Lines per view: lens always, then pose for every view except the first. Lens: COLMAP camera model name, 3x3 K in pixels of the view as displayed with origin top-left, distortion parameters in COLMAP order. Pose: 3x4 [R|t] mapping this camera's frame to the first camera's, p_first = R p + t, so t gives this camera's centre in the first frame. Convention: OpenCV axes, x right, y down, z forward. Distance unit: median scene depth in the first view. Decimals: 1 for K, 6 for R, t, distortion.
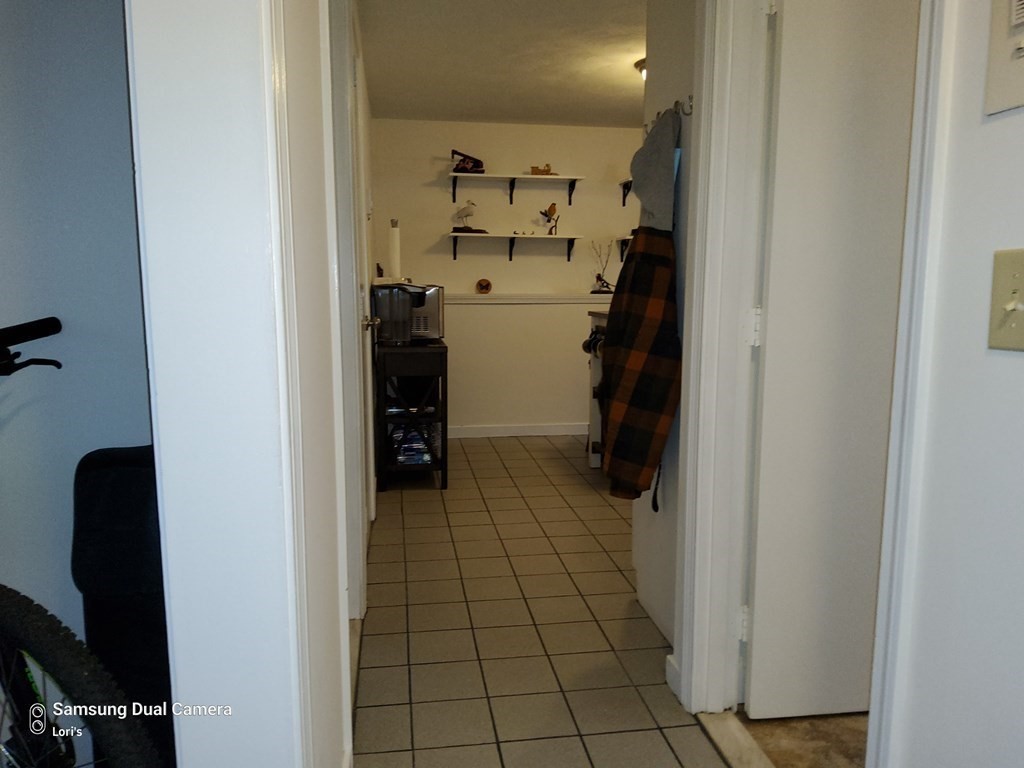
lens RADIAL K [[764.0, 0, 532.8], [0, 764.0, 385.9], [0, 0, 1]] dist [0.054374, -0.089420]
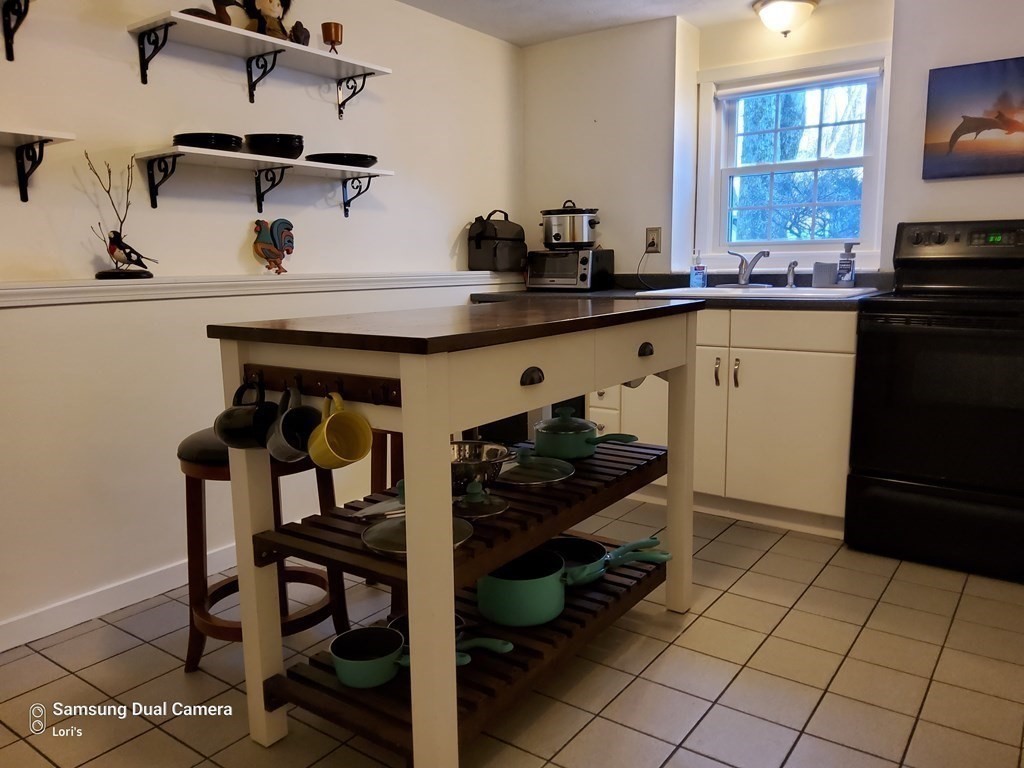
lens RADIAL K [[764.0, 0, 521.8], [0, 764.0, 392.5], [0, 0, 1]] dist [0.054374, -0.089420]
pose [[0.718475, -0.130460, 0.683208, -0.056205], [0.112834, 0.991103, 0.070595, -0.063763], [-0.686339, 0.026369, 0.726803, 0.545463]]
